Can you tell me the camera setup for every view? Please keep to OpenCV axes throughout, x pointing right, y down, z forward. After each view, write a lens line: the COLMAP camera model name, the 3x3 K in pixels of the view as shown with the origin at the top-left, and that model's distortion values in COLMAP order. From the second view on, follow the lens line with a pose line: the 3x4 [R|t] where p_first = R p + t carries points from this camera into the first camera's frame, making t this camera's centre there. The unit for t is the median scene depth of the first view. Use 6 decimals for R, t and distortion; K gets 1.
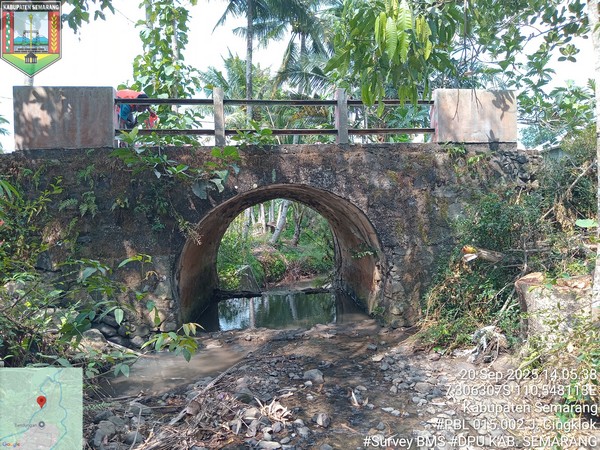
lens RADIAL K [[450.2, 0, 300.4], [0, 450.2, 224.0], [0, 0, 1]] dist [0.055992, -0.113002]
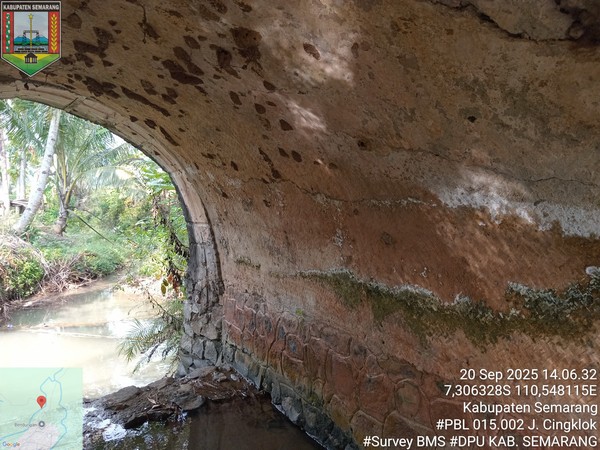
lens RADIAL K [[450.2, 0, 300.4], [0, 450.2, 224.0], [0, 0, 1]] dist [0.055992, -0.113002]
pose [[0.885362, 0.008600, 0.464823, -0.011527], [-0.023236, 0.999398, 0.025768, 0.009433], [-0.464322, -0.033615, 0.885028, 0.334167]]
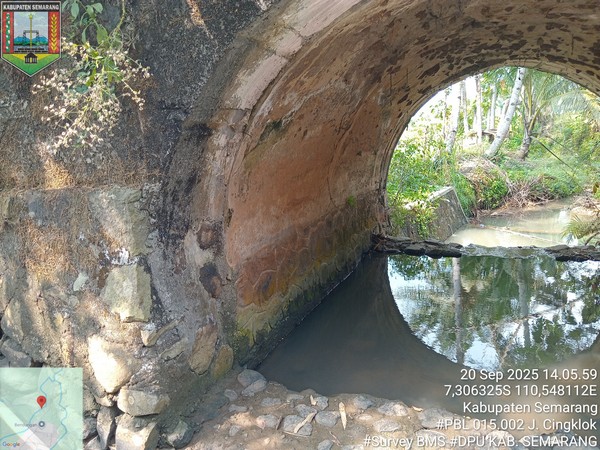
lens RADIAL K [[450.2, 0, 300.4], [0, 450.2, 224.0], [0, 0, 1]] dist [0.055992, -0.113002]
pose [[0.898552, 0.066854, -0.433745, -0.013154], [0.016445, 0.982506, 0.185503, 0.010963], [0.438559, -0.173817, 0.881733, 0.217153]]
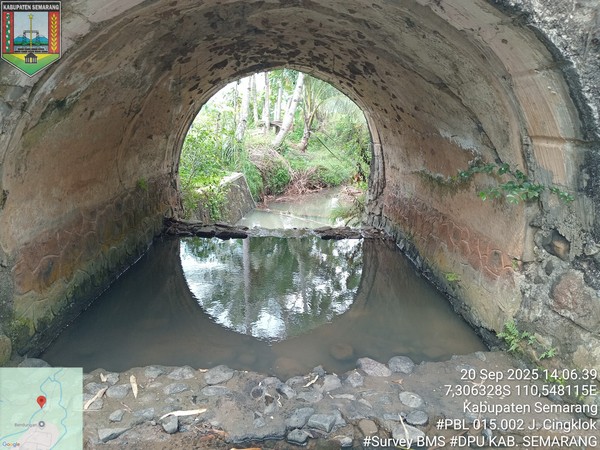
lens RADIAL K [[450.2, 0, 300.4], [0, 450.2, 224.0], [0, 0, 1]] dist [0.055992, -0.113002]
pose [[0.997081, 0.076342, 0.000990, -0.008935], [-0.074876, 0.975231, 0.208132, 0.008387], [0.014924, -0.207599, 0.978100, 0.205495]]
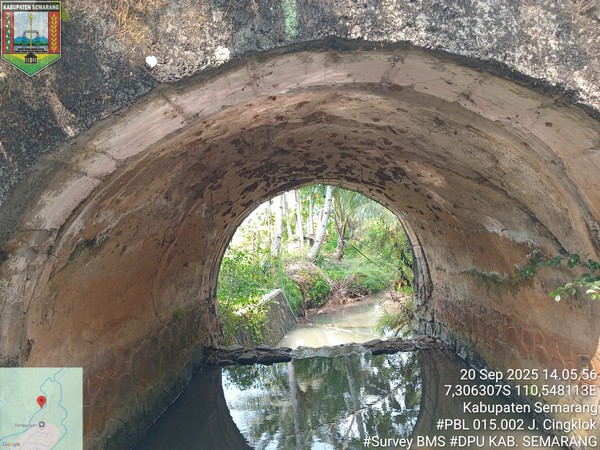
lens RADIAL K [[450.2, 0, 300.4], [0, 450.2, 224.0], [0, 0, 1]] dist [0.055992, -0.113002]
pose [[0.995416, -0.038303, -0.087639, -0.010070], [0.035511, 0.998818, -0.033198, 0.007973], [0.088807, 0.029934, 0.995599, 0.216657]]
